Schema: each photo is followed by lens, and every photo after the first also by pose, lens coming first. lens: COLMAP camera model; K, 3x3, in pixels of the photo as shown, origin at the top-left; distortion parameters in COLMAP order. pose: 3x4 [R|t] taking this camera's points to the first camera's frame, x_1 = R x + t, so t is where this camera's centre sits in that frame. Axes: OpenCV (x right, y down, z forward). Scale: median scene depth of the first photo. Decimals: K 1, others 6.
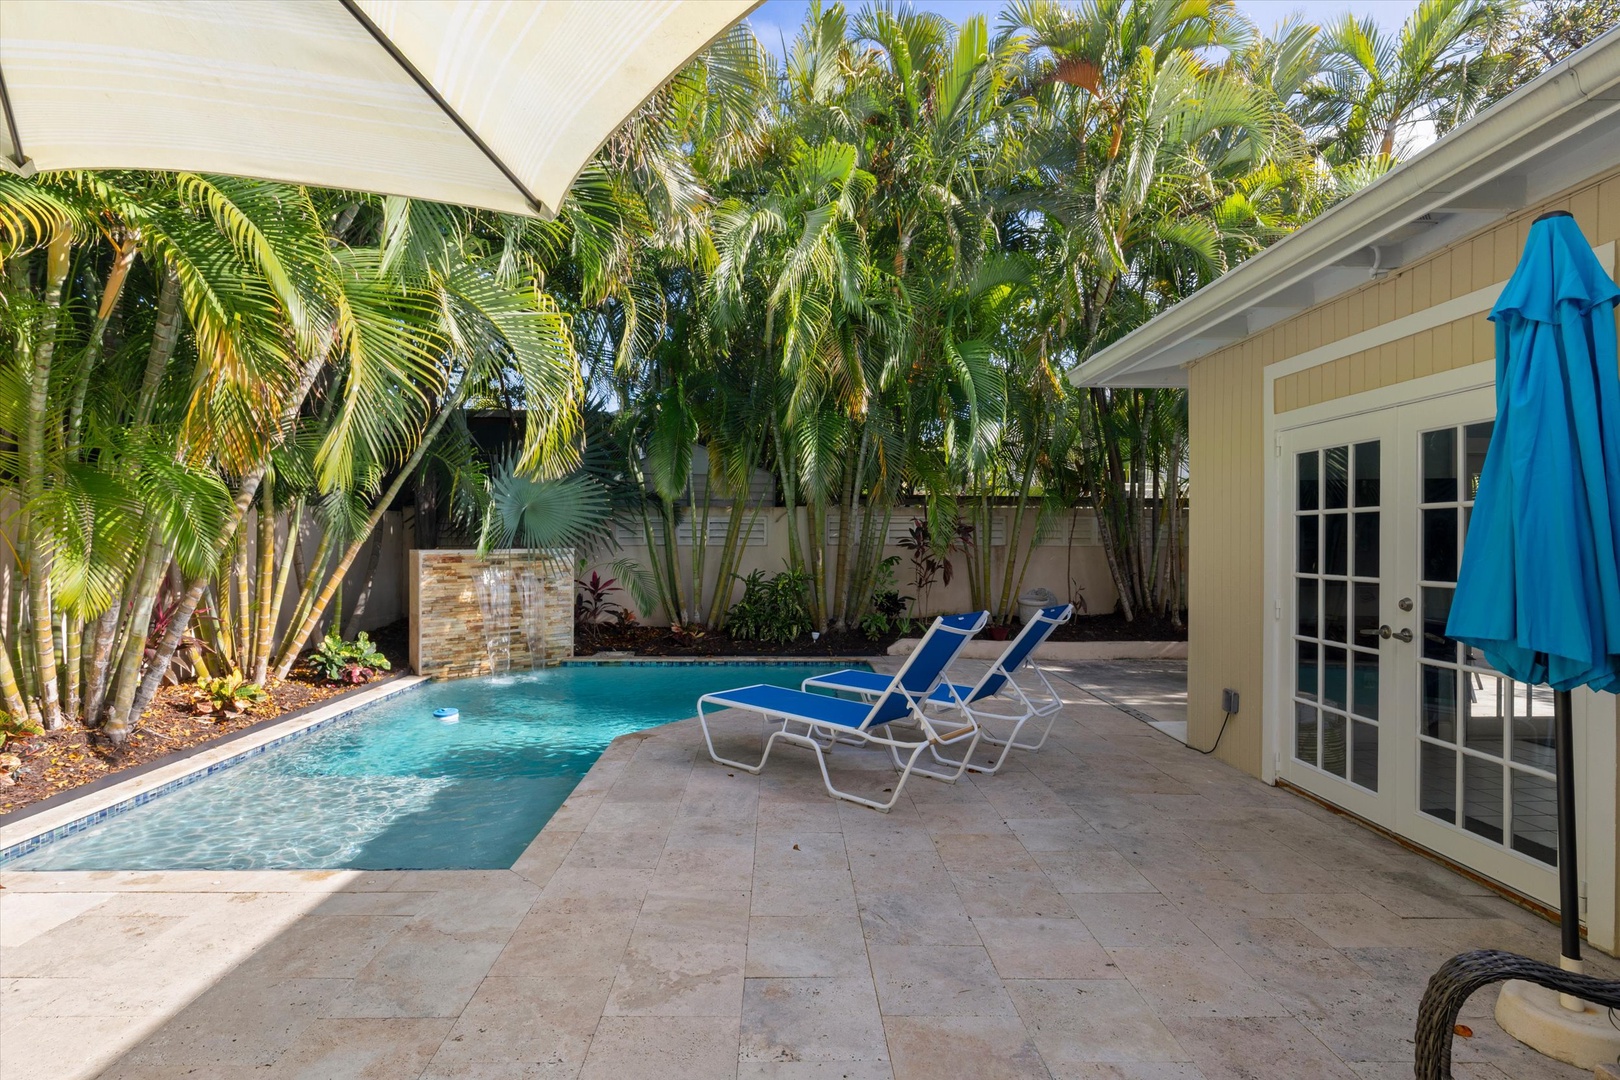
lens RADIAL K [[769.6, 0, 803.0], [0, 769.6, 528.1], [0, 0, 1]] dist [-0.000135, -0.001720]
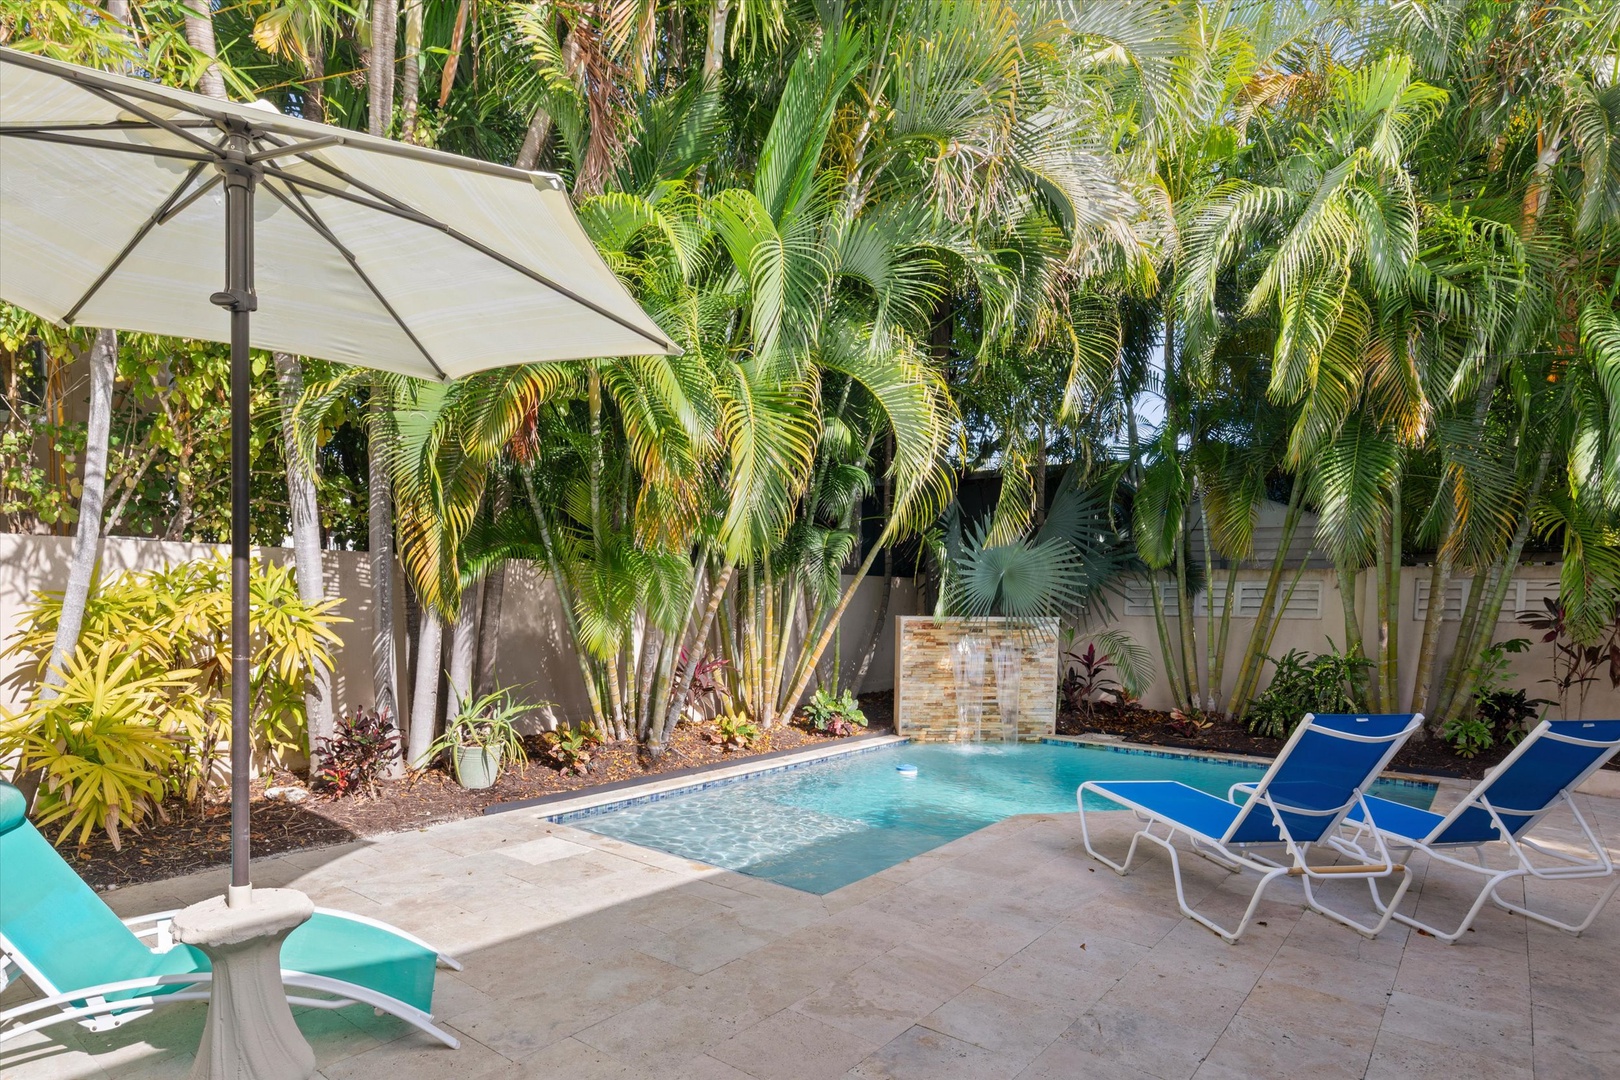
lens RADIAL K [[879.3, 0, 804.3], [0, 879.3, 658.3], [0, 0, 1]] dist [-0.005638, 0.000455]
pose [[0.772352, 0.049704, -0.633247, 0.183601], [-0.003298, 0.997234, 0.074252, -0.002704], [0.635186, -0.055260, 0.770380, -0.001009]]
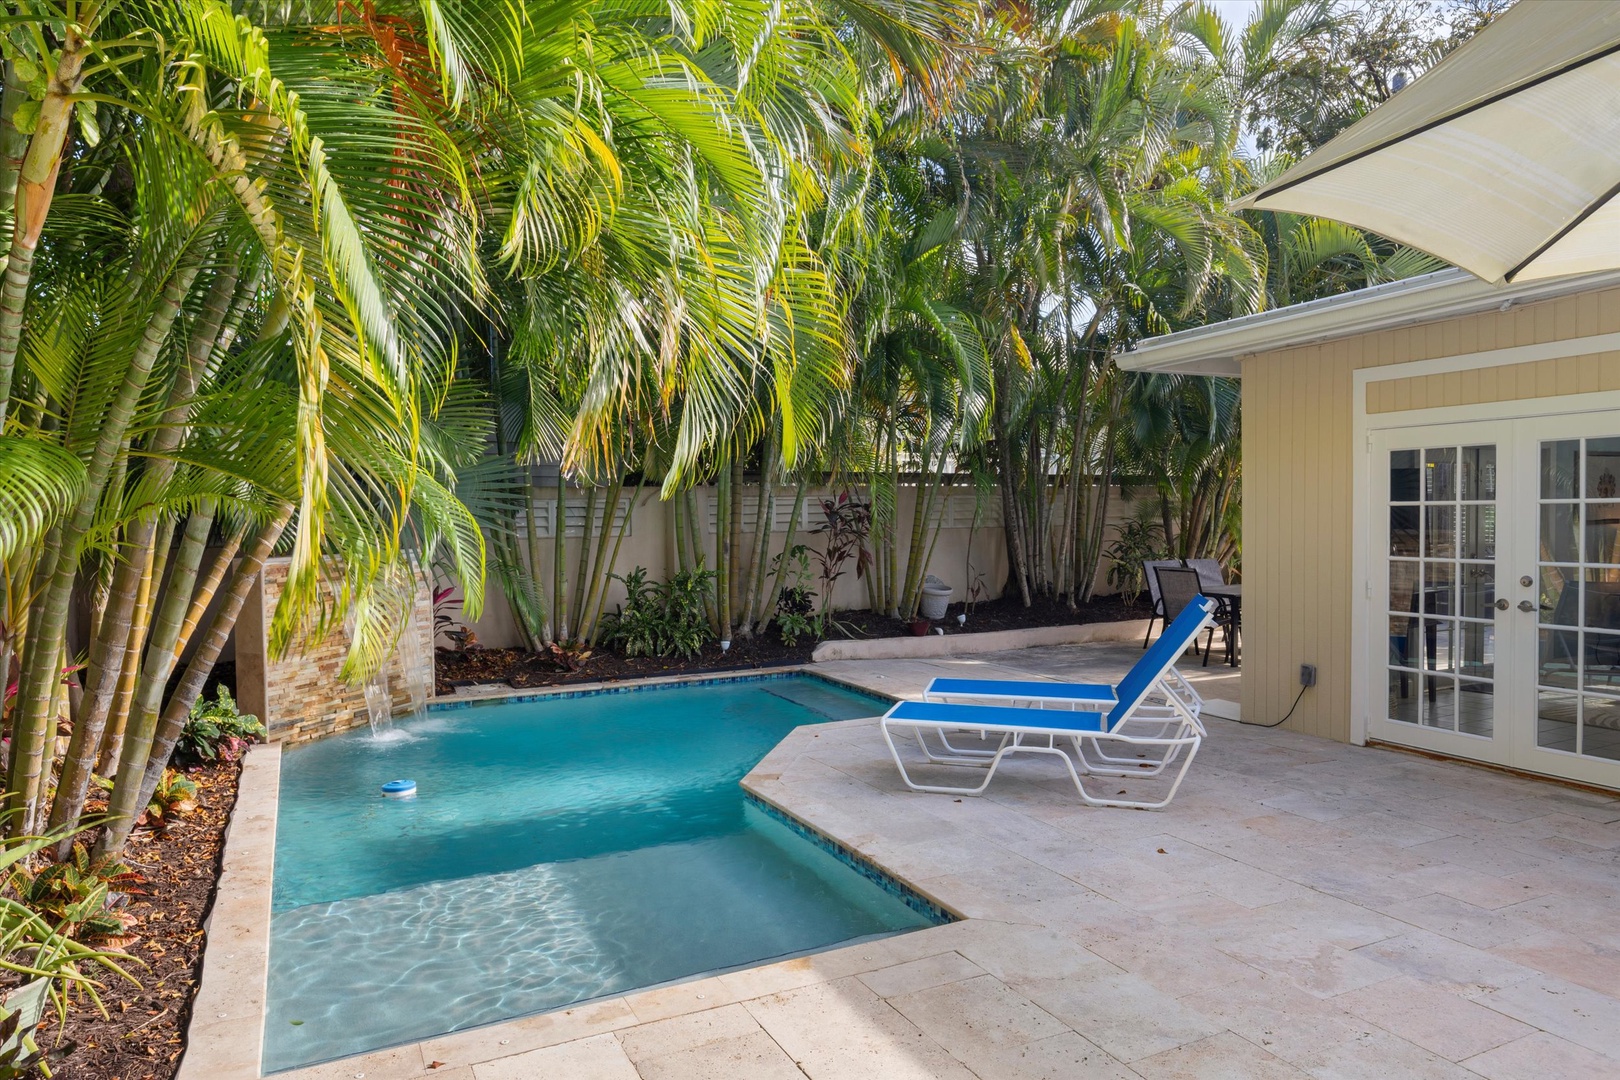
lens RADIAL K [[986.6, 0, 801.3], [0, 986.6, 532.8], [0, 0, 1]] dist [0.003767, 0.001193]
pose [[0.913304, -0.023642, 0.406591, -0.492902], [0.009672, 0.999291, 0.036381, -0.025329], [-0.407163, -0.029295, 0.912885, 0.017667]]
